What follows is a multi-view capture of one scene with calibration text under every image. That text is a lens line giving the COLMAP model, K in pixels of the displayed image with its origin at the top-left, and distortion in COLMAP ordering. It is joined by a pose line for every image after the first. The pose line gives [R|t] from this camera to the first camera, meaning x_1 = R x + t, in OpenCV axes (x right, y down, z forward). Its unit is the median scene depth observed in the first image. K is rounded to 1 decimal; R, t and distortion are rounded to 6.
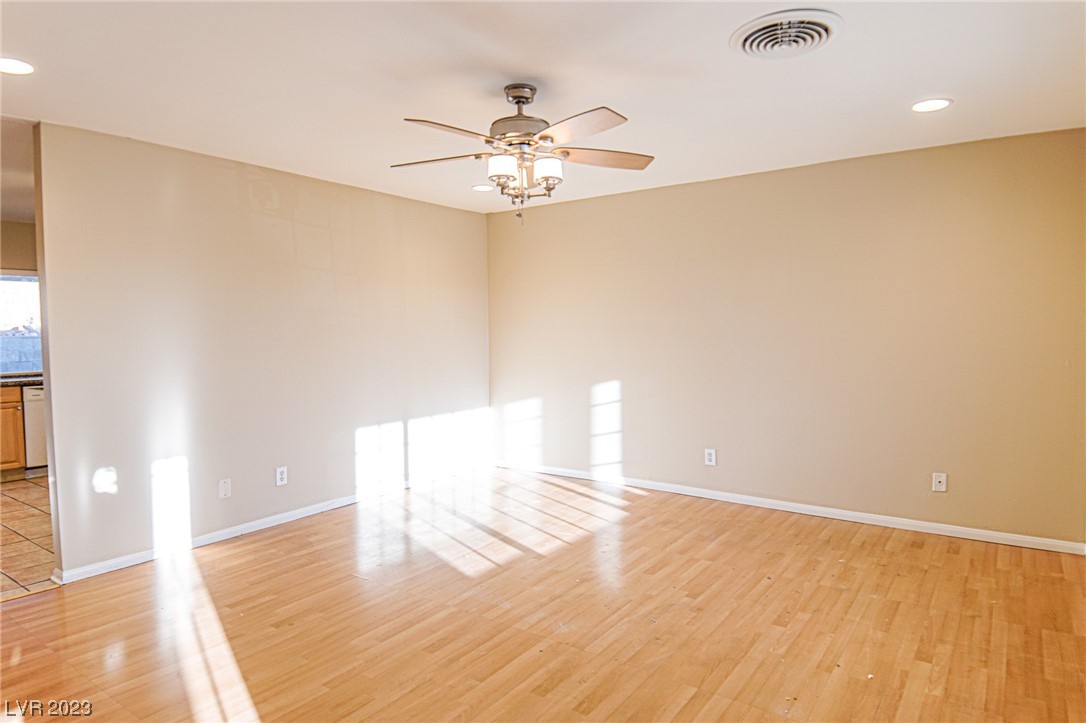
lens RADIAL K [[650.3, 0, 545.8], [0, 650.3, 359.6], [0, 0, 1]] dist [0.060722, -0.064059]
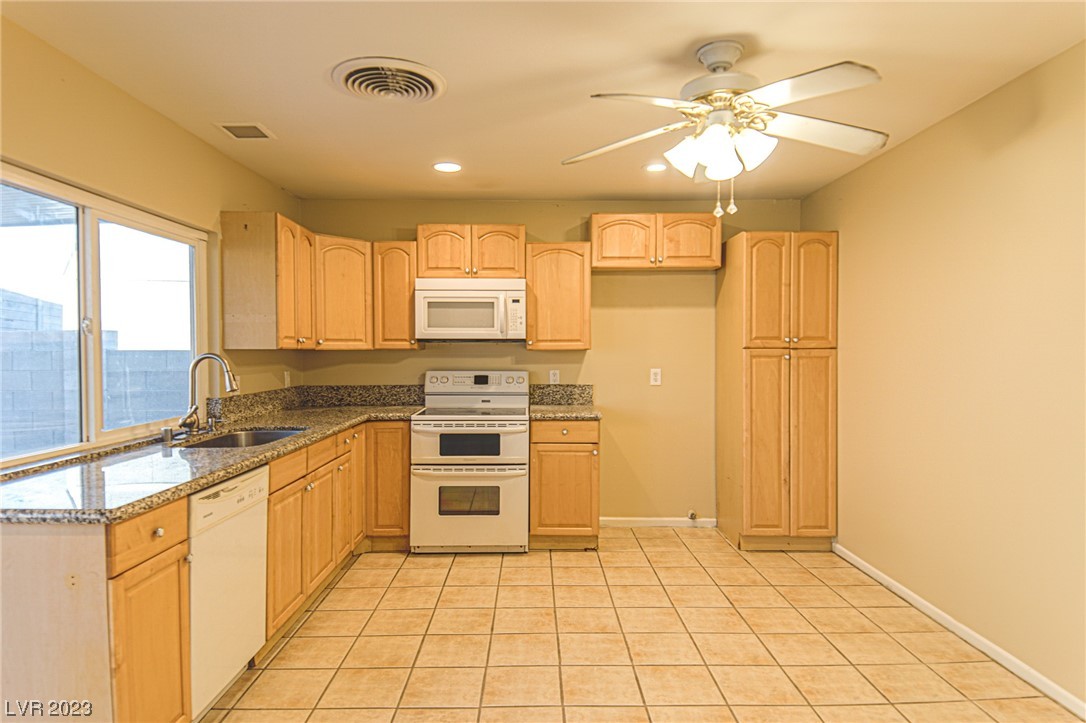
lens RADIAL K [[650.3, 0, 522.4], [0, 650.3, 357.1], [0, 0, 1]] dist [0.060722, -0.064059]
pose [[0.807638, 0.006635, 0.589642, -0.857947], [0.018984, 0.999126, -0.037246, -0.017136], [-0.589373, 0.041275, 0.806806, 0.604395]]
